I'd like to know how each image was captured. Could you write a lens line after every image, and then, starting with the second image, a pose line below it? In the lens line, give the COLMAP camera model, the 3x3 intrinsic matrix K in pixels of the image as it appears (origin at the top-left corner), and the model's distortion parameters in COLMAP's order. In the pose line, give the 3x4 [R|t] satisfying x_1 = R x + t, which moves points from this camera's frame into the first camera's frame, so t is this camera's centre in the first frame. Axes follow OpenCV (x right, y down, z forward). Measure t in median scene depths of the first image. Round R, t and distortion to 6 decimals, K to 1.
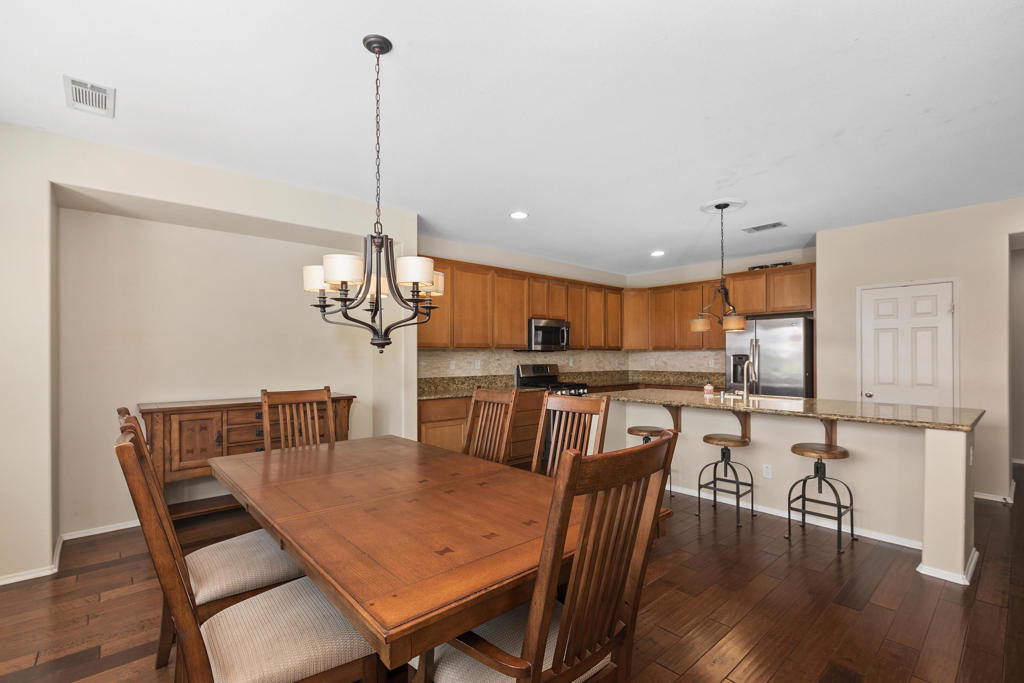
lens RADIAL K [[467.0, 0, 511.4], [0, 467.0, 352.1], [0, 0, 1]] dist [0.001451, -0.001644]
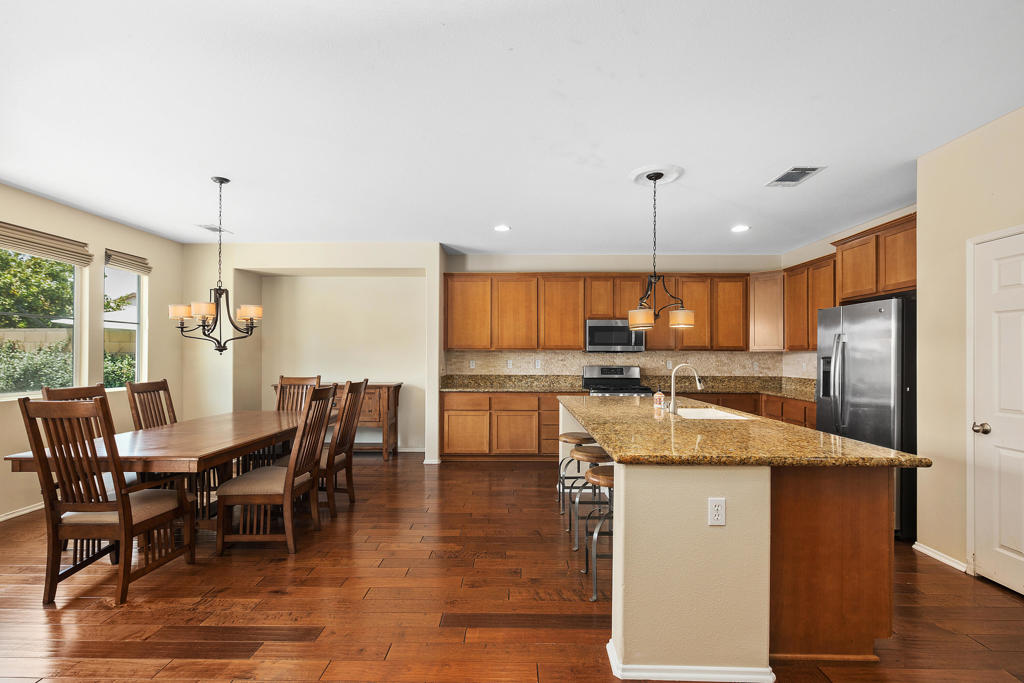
lens RADIAL K [[467.0, 0, 505.3], [0, 467.0, 350.2], [0, 0, 1]] dist [0.001451, -0.001644]
pose [[0.729406, -0.002695, -0.684075, 0.628111], [0.000391, 0.999994, -0.003522, -0.002759], [0.684081, 0.002302, 0.729403, 0.164353]]
